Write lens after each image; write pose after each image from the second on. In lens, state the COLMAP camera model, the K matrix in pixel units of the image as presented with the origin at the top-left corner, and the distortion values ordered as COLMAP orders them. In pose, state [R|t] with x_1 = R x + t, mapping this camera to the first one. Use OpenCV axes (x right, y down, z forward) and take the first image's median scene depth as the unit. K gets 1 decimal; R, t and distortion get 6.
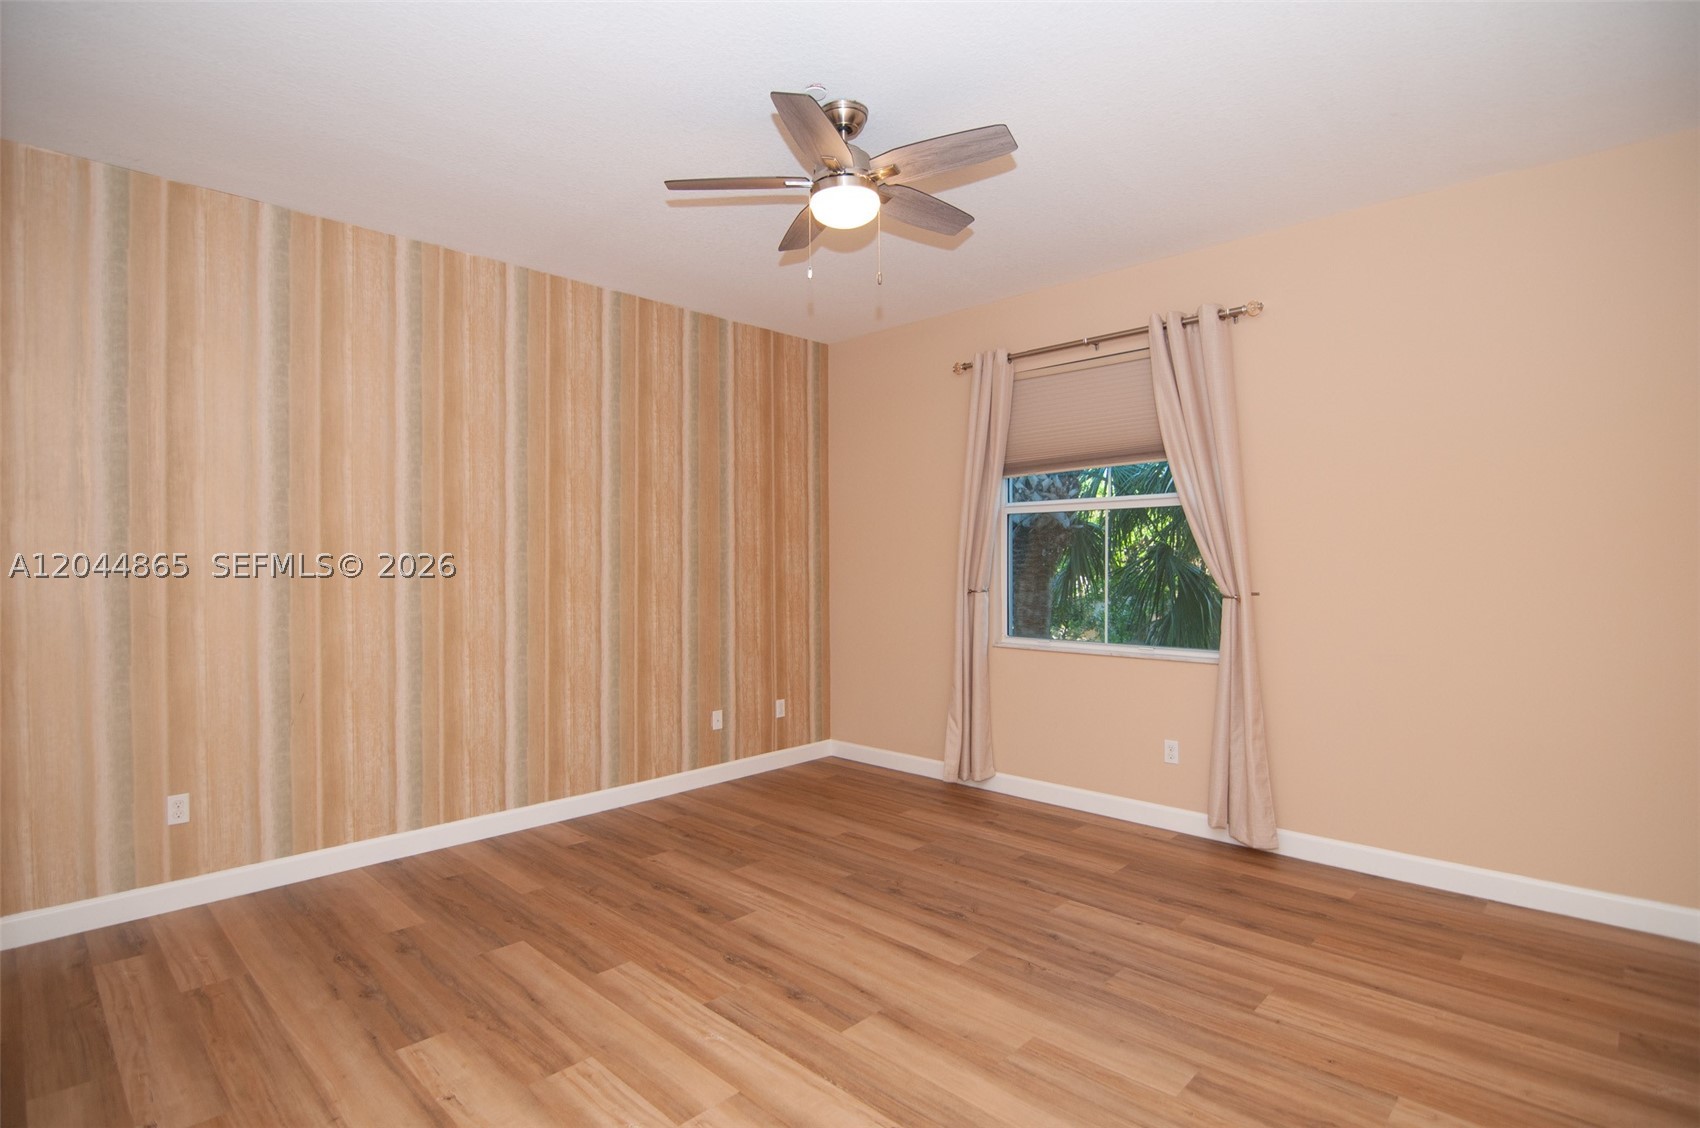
lens RADIAL K [[838.4, 0, 855.1], [0, 838.4, 572.1], [0, 0, 1]] dist [-0.004080, -0.015902]
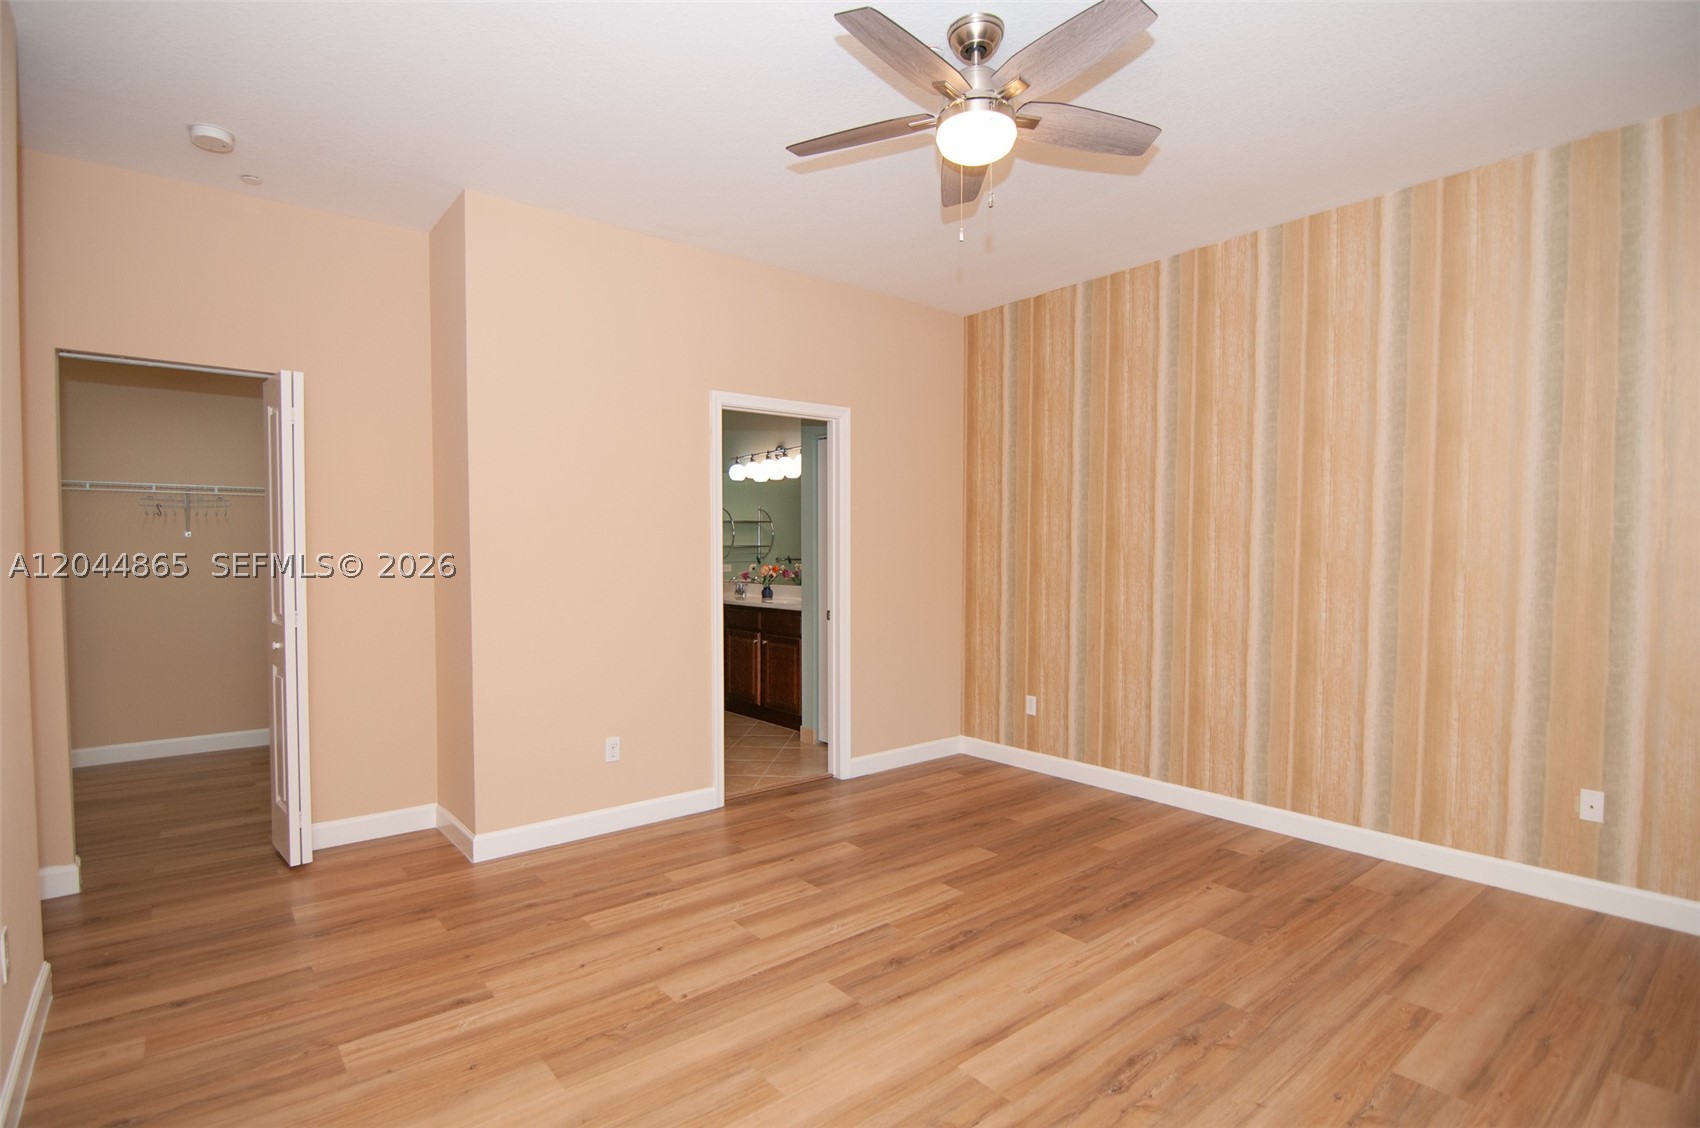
lens RADIAL K [[838.4, 0, 855.1], [0, 838.4, 572.1], [0, 0, 1]] dist [-0.004080, -0.015902]
pose [[-0.121227, 0.031349, -0.992130, 0.693179], [-0.007771, 0.999441, 0.032529, -0.010029], [0.992594, 0.011654, -0.120915, 0.775257]]
